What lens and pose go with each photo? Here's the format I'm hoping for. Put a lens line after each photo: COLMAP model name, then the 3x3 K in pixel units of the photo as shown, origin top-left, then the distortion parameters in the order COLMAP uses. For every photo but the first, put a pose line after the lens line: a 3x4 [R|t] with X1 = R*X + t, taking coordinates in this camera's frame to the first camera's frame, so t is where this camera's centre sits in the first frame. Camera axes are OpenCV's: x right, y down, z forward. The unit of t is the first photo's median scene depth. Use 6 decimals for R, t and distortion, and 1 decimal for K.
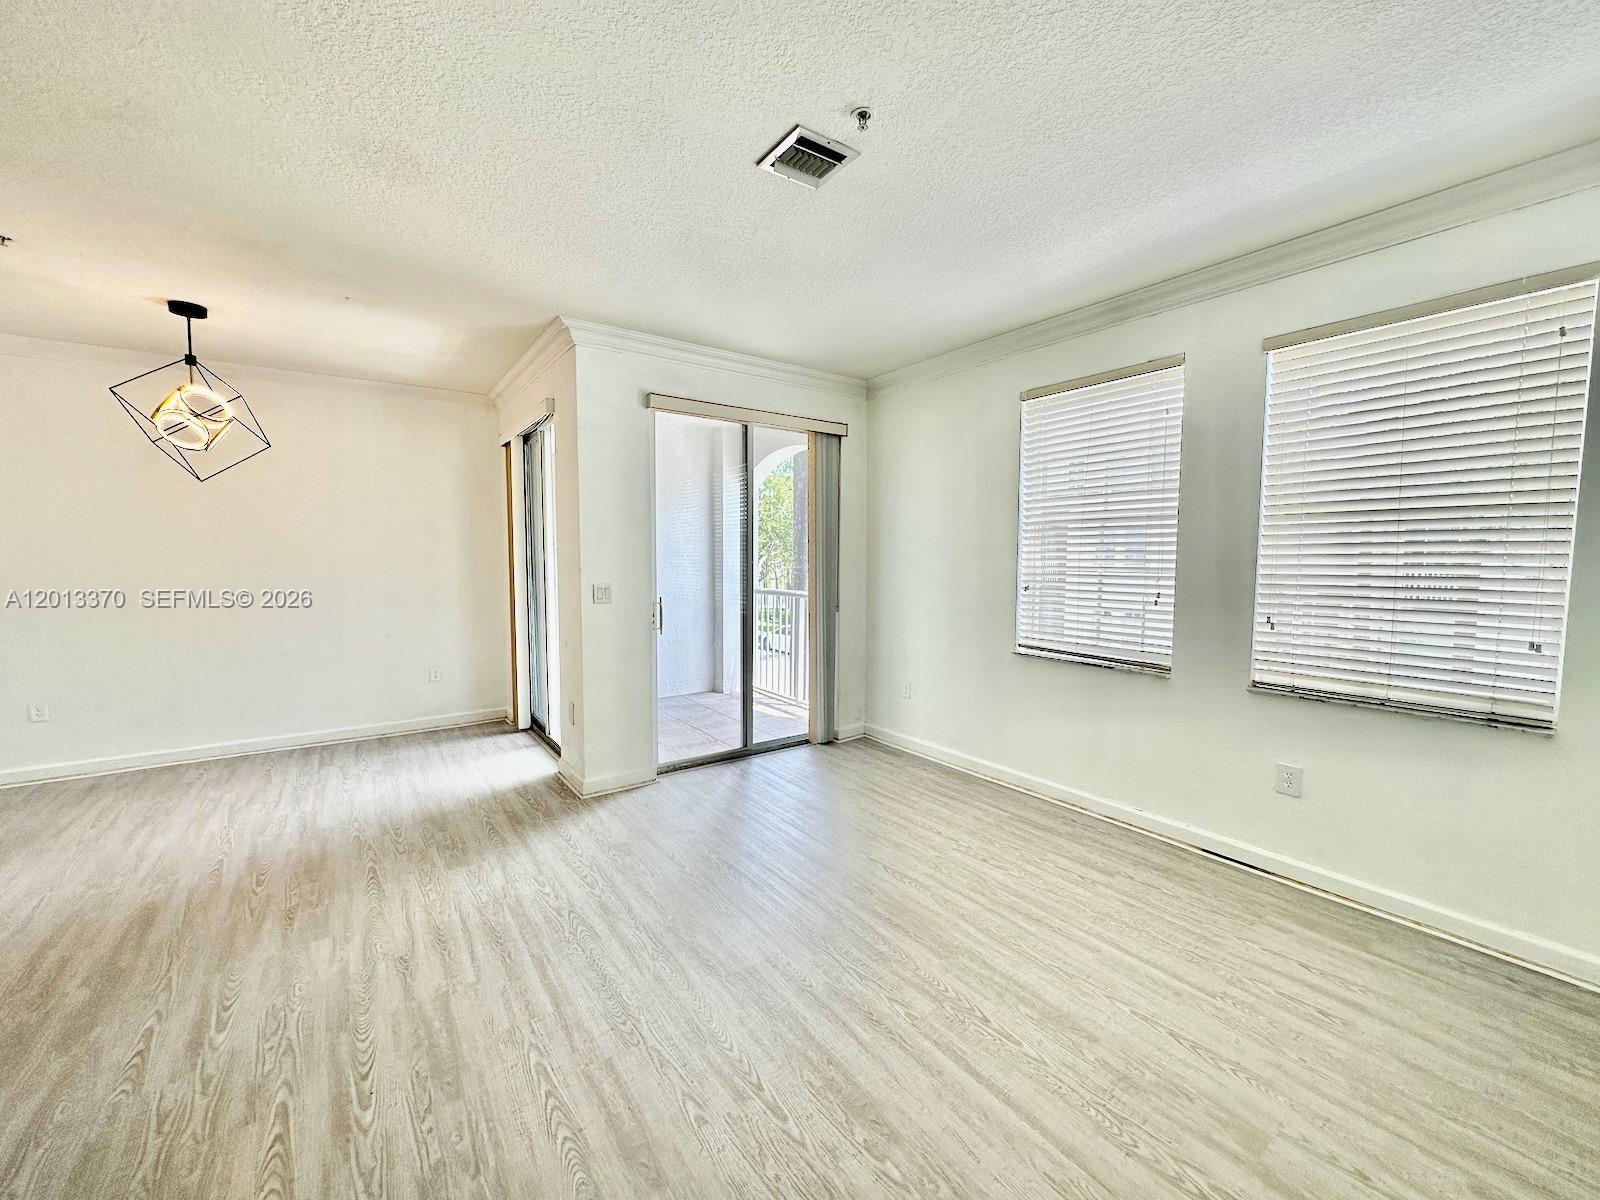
lens RADIAL K [[640.2, 0, 802.3], [0, 640.2, 602.8], [0, 0, 1]] dist [-0.004015, 0.000542]
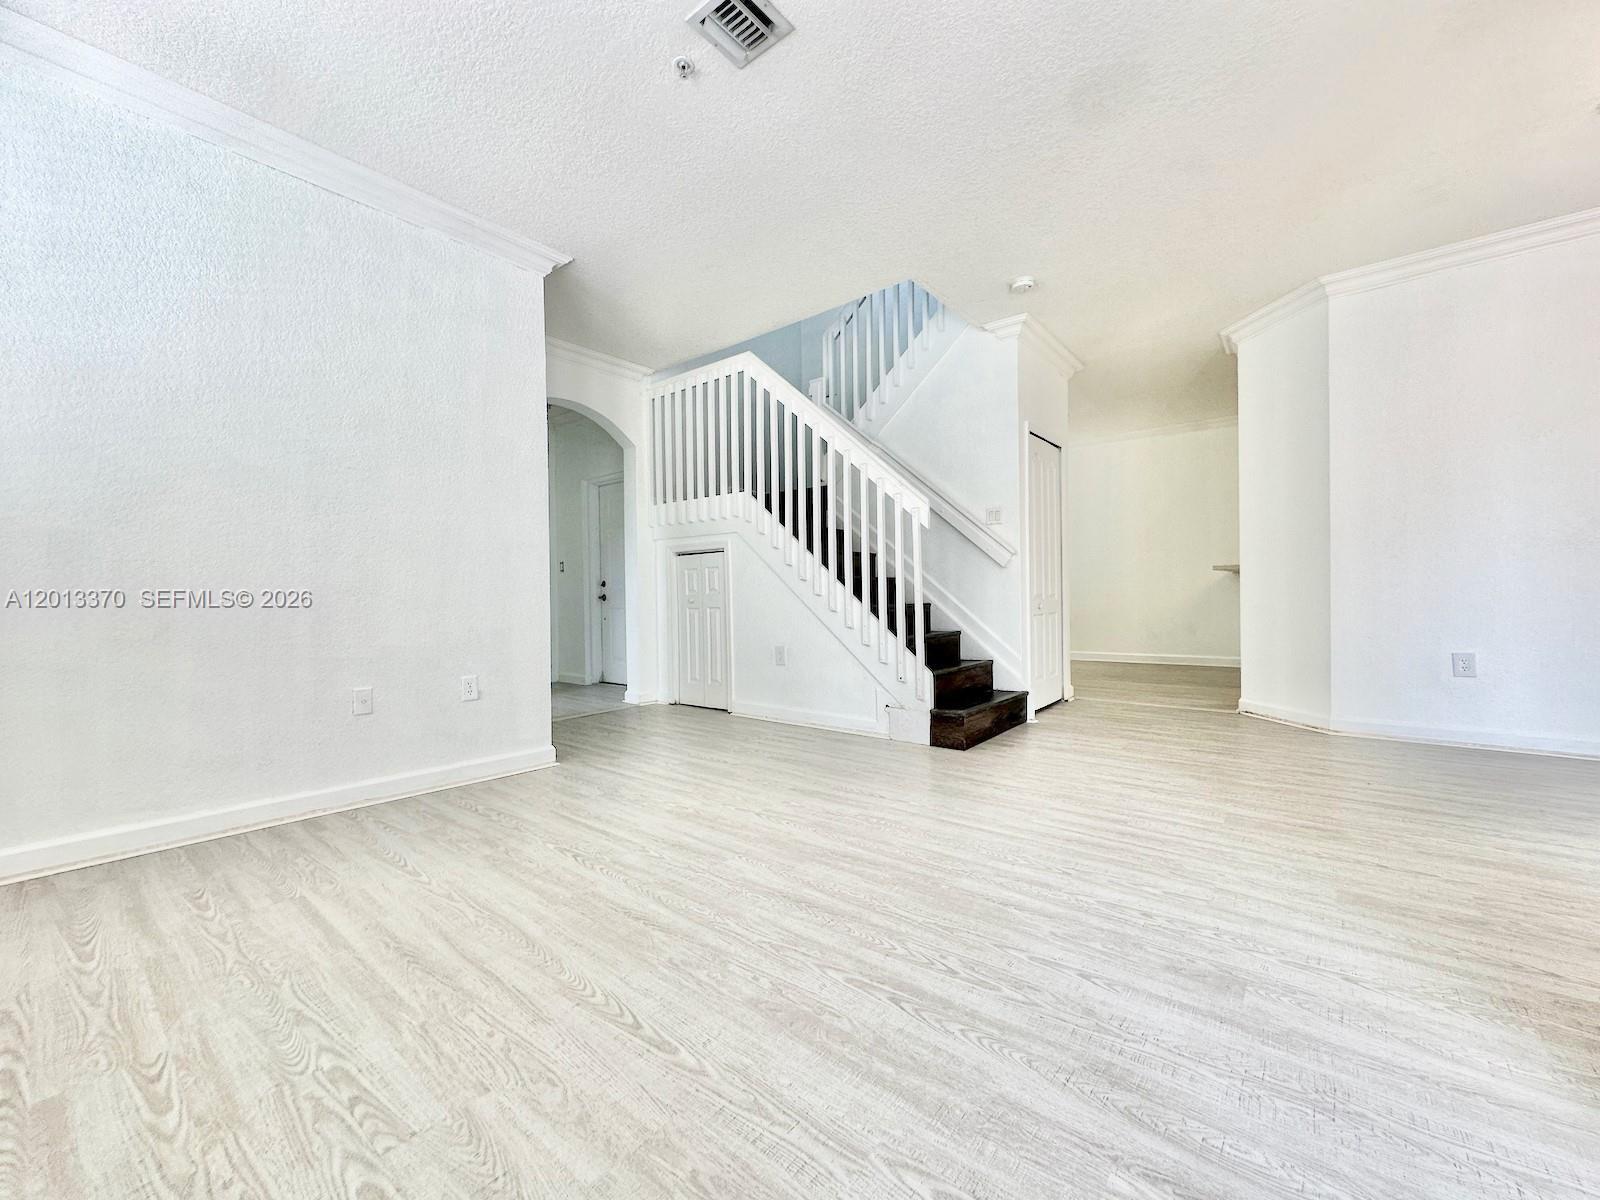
lens RADIAL K [[640.2, 0, 798.5], [0, 640.2, 590.8], [0, 0, 1]] dist [-0.004015, 0.000542]
pose [[-0.966131, 0.008468, -0.257915, 0.166200], [-0.009348, 0.997657, 0.067774, 0.099771], [0.257884, 0.067889, -0.963788, 1.805863]]
